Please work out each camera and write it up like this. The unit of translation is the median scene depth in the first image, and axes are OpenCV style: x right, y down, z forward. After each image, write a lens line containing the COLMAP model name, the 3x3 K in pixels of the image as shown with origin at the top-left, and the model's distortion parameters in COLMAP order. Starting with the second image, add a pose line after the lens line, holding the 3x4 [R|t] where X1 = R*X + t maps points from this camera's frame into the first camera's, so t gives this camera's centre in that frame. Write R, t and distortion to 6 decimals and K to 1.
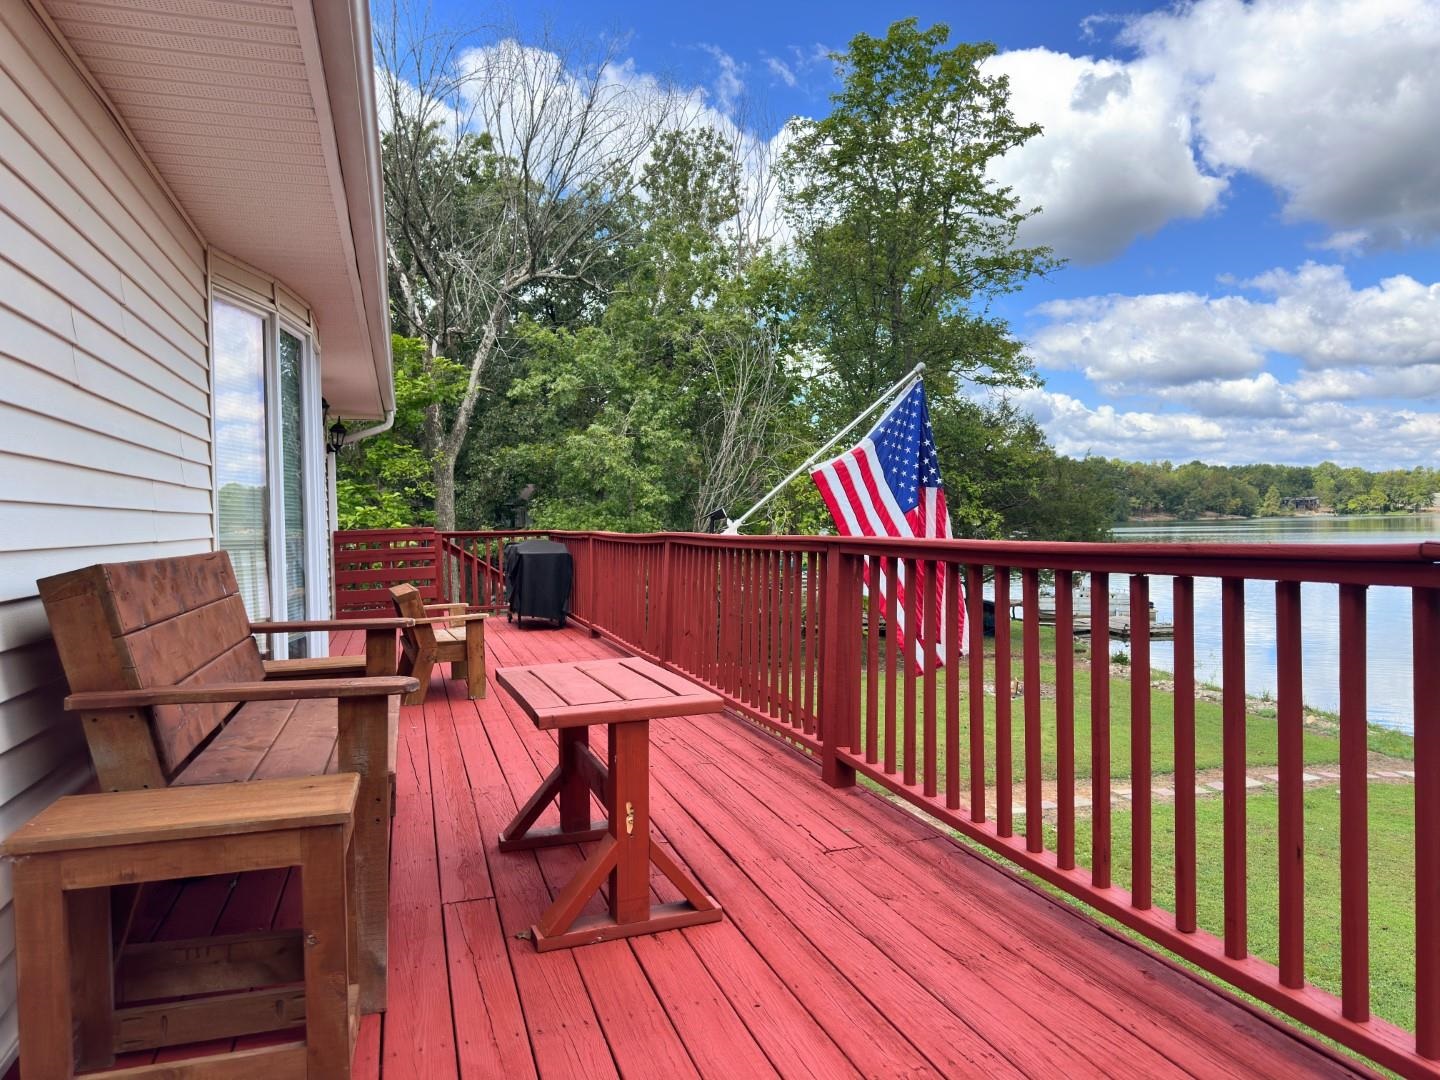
lens RADIAL K [[1022.3, 0, 717.2], [0, 1022.3, 541.6], [0, 0, 1]] dist [0.042235, -0.045198]
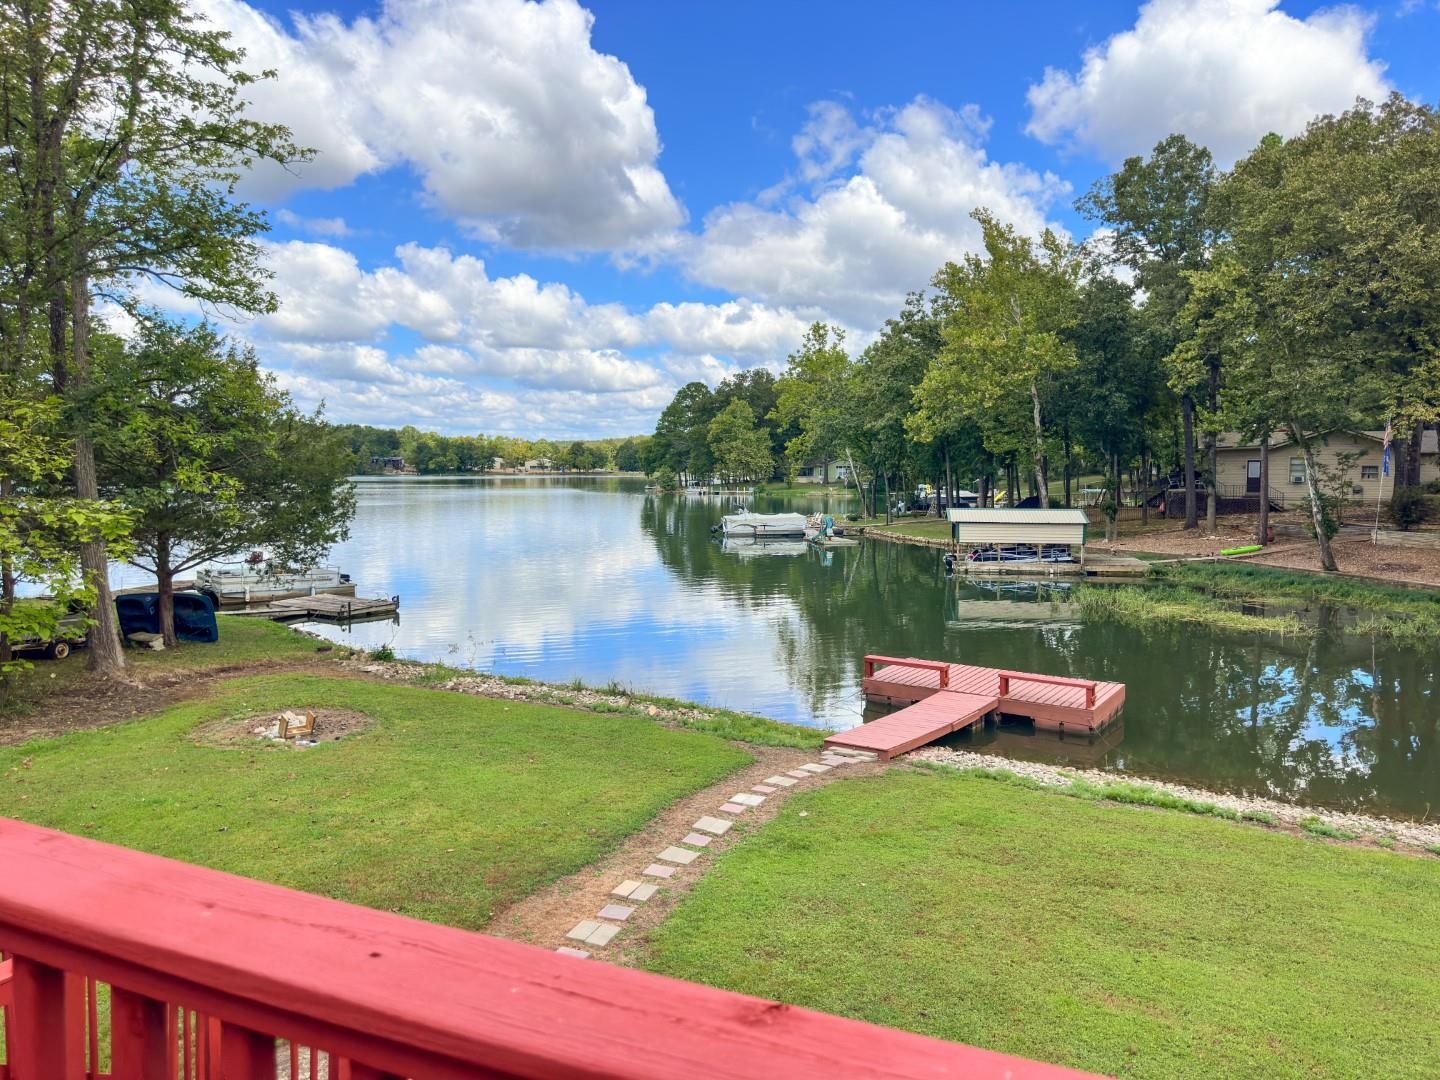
lens RADIAL K [[1022.3, 0, 705.3], [0, 1022.3, 543.2], [0, 0, 1]] dist [0.042235, -0.045198]
pose [[0.683267, -0.028515, 0.729612, -0.031230], [-0.004746, 0.999043, 0.043489, -0.014488], [-0.730153, -0.033177, 0.682477, 0.240925]]
